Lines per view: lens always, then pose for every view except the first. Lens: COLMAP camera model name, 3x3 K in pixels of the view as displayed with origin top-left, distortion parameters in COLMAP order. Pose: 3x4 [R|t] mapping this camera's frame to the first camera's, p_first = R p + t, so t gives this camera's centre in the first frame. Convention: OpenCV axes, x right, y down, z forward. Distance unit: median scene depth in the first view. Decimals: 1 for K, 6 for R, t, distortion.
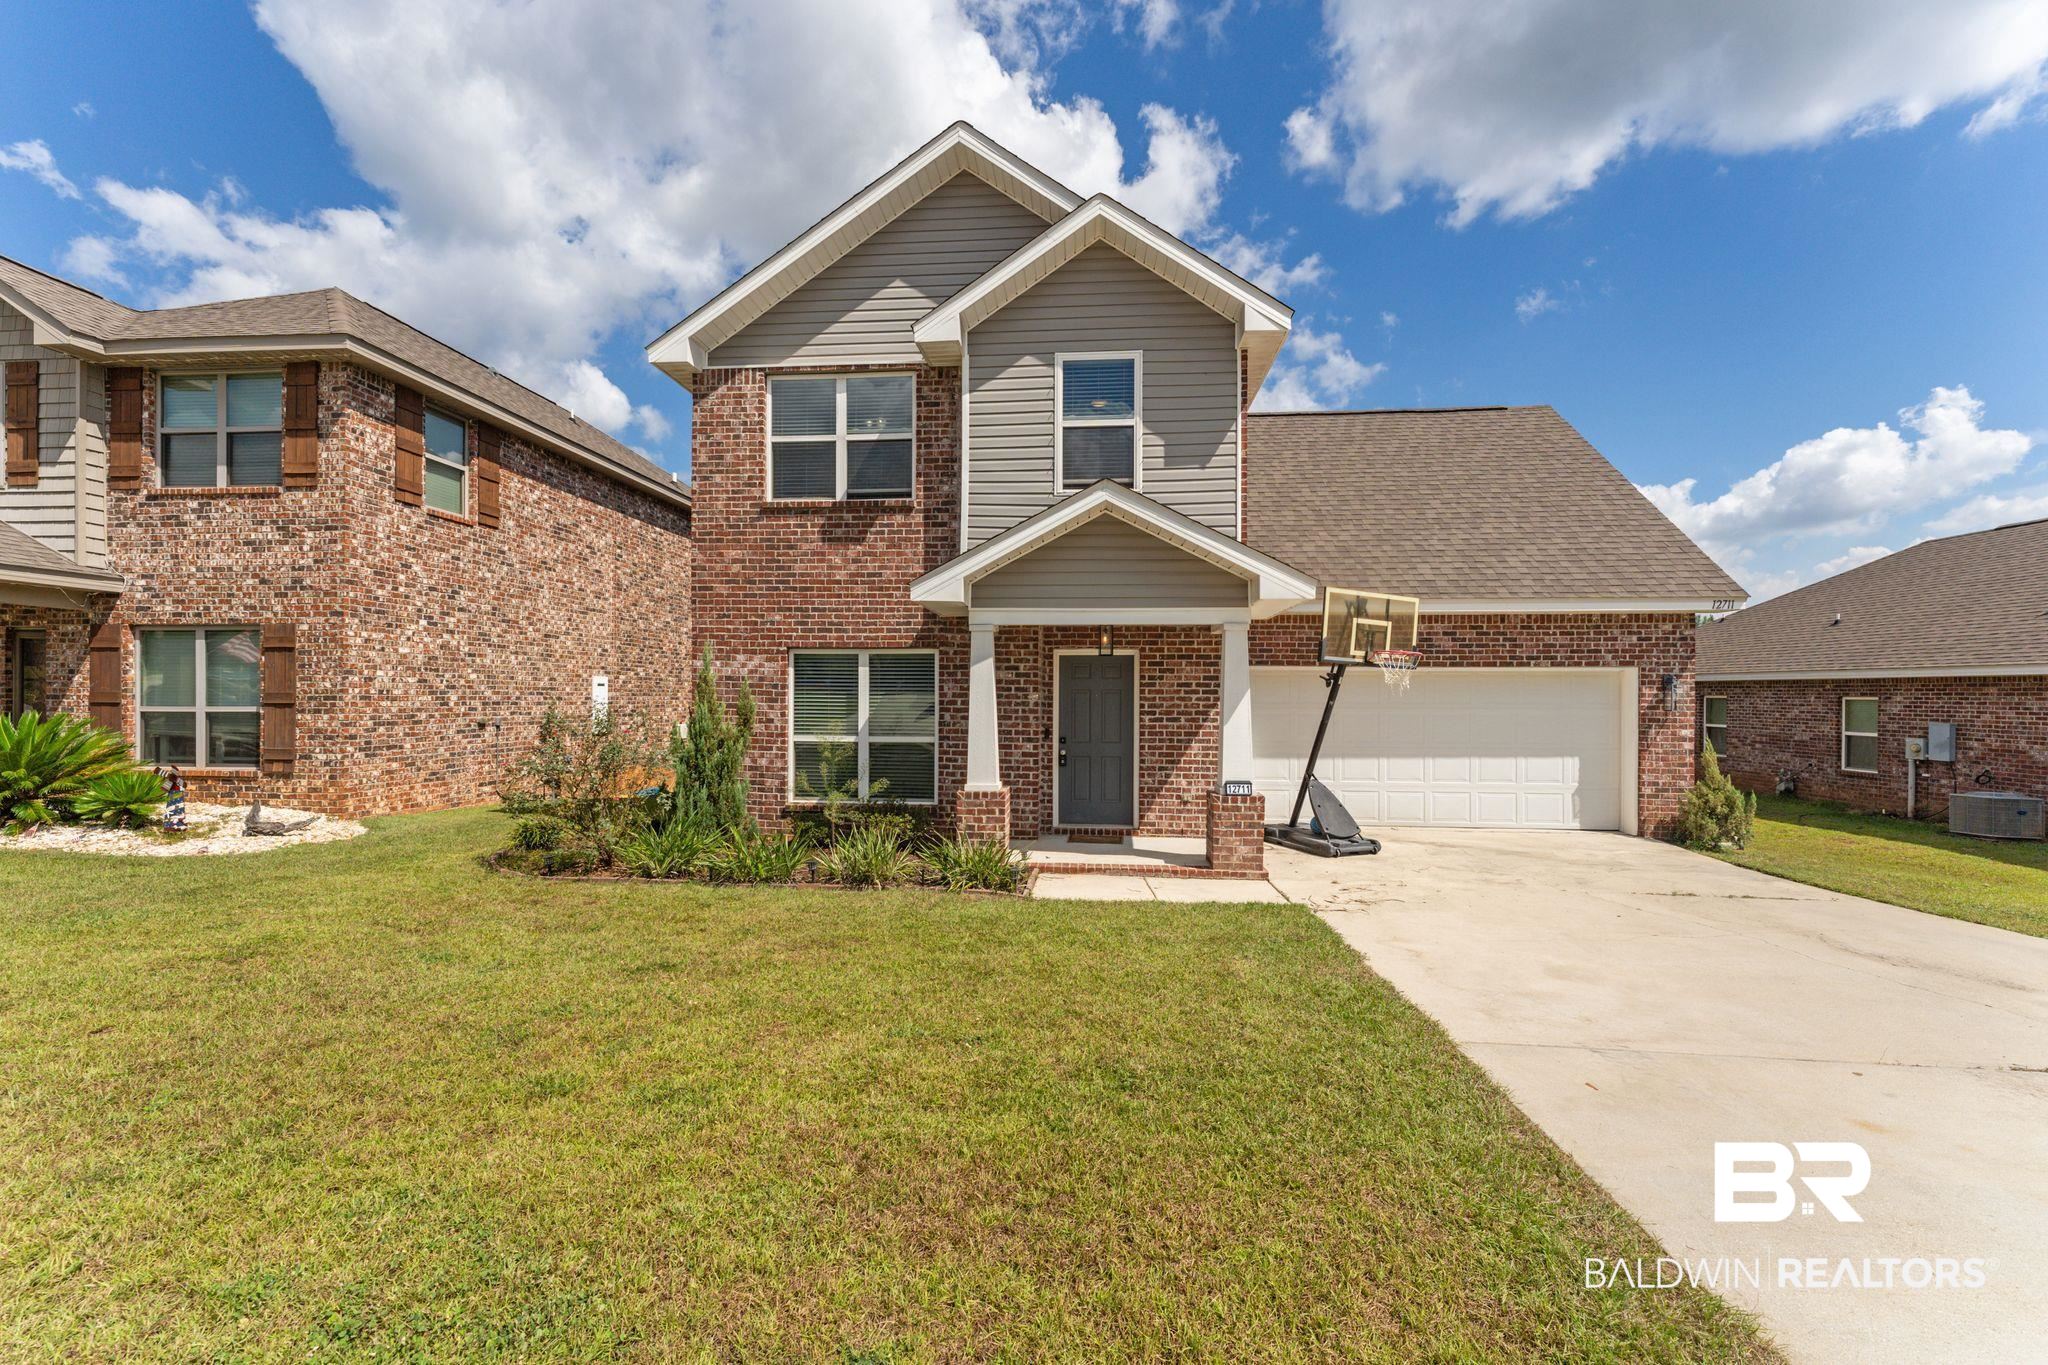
lens RADIAL K [[909.8, 0, 1025.6], [0, 909.8, 686.6], [0, 0, 1]] dist [0.004652, -0.002444]
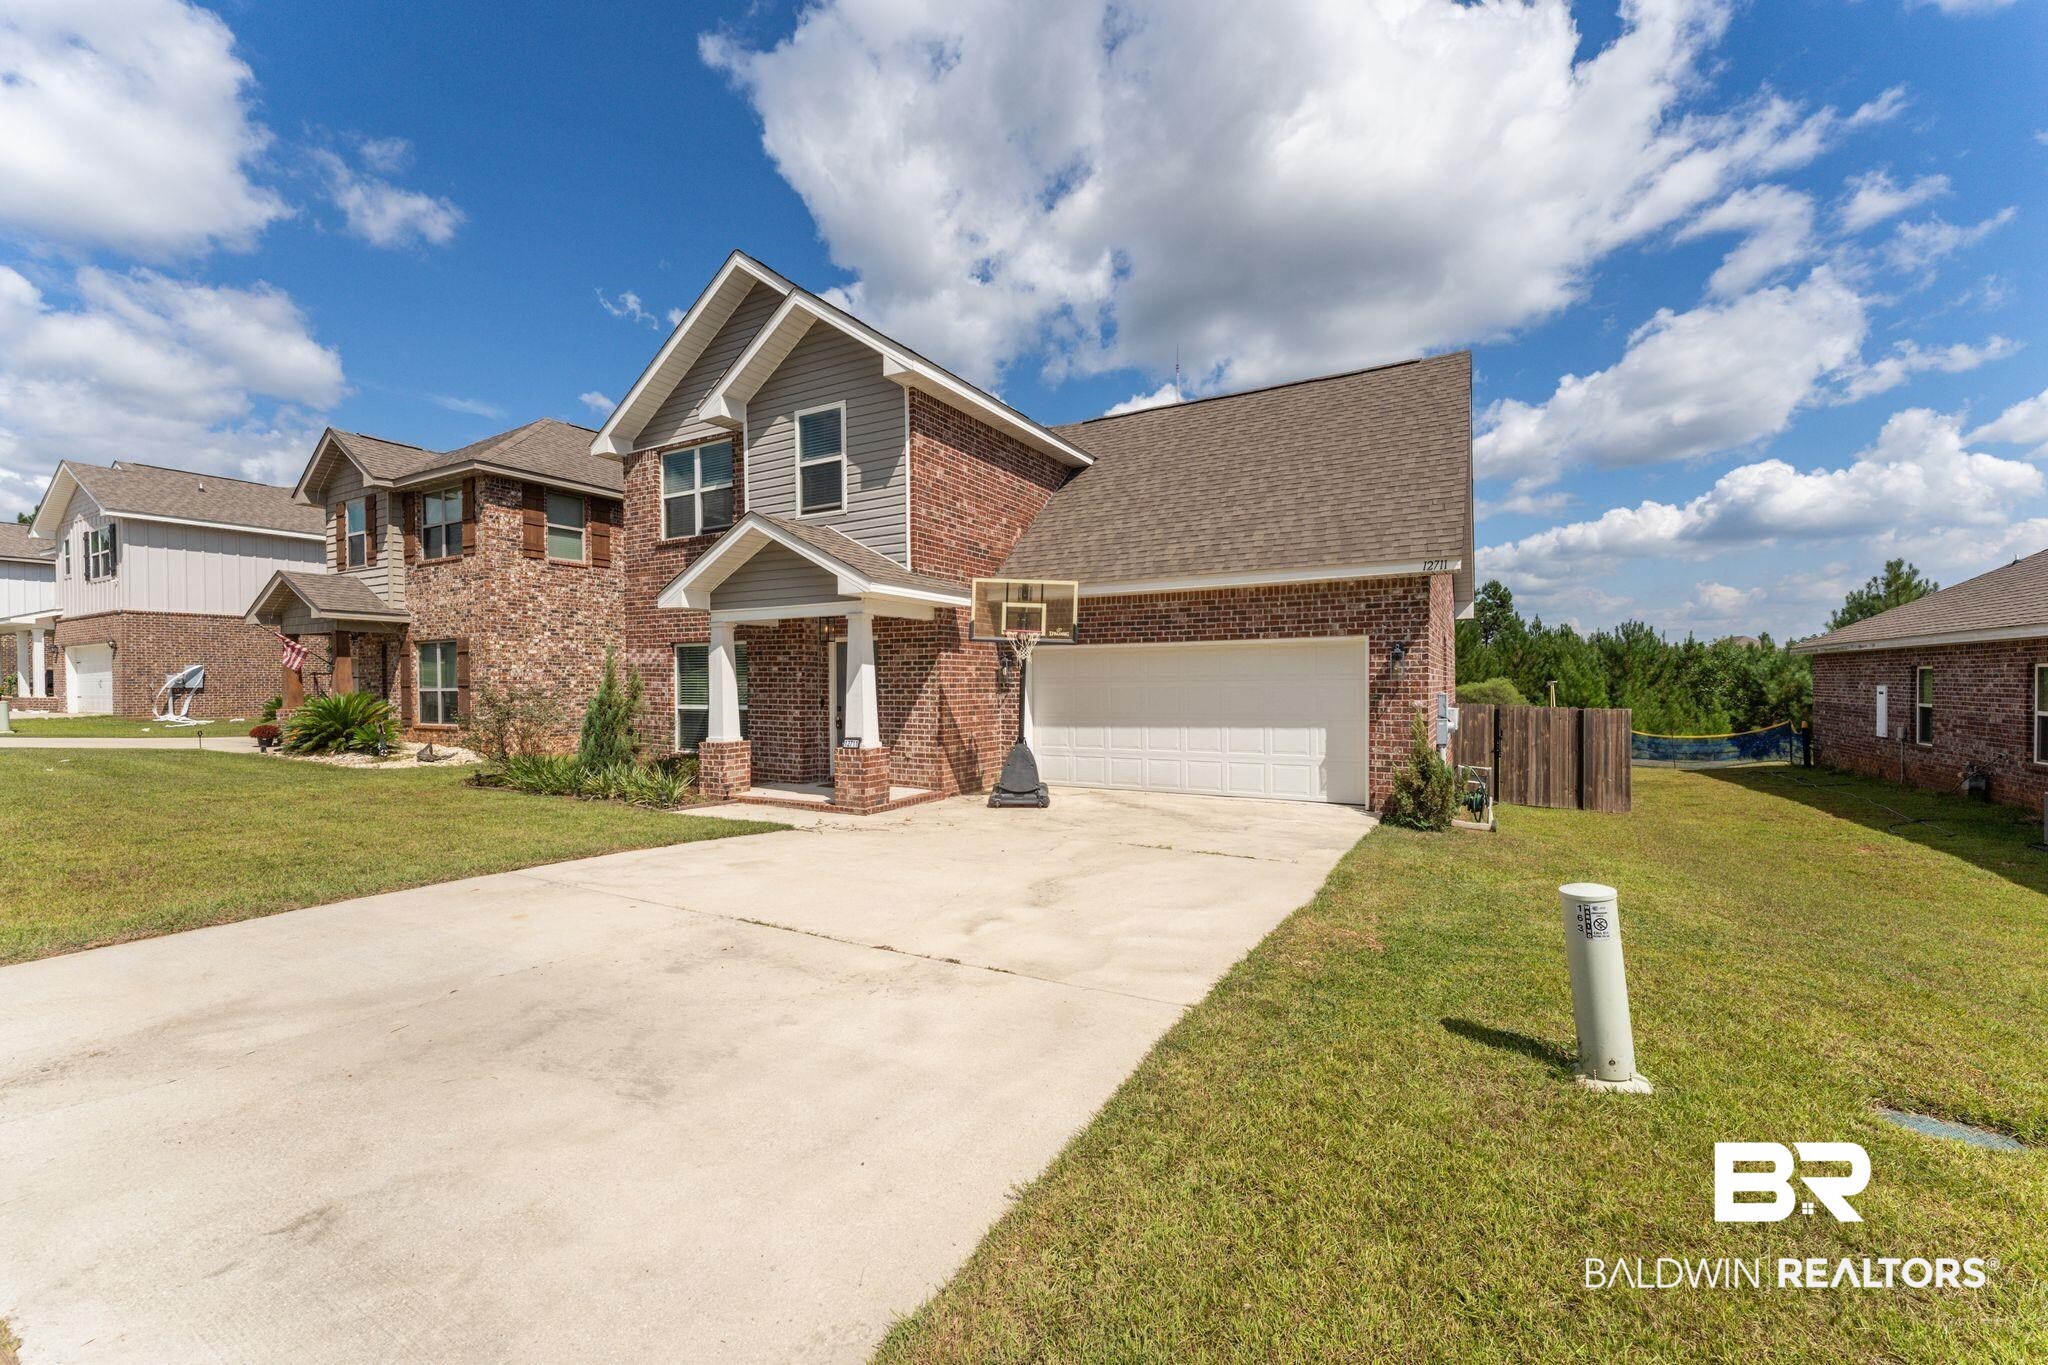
lens RADIAL K [[909.8, 0, 989.5], [0, 909.8, 704.6], [0, 0, 1]] dist [0.004652, -0.002444]
pose [[0.889972, -0.000143, -0.456015, 0.775755], [0.013962, 0.999540, 0.026934, 0.020660], [0.455801, -0.030338, 0.889564, -0.042612]]
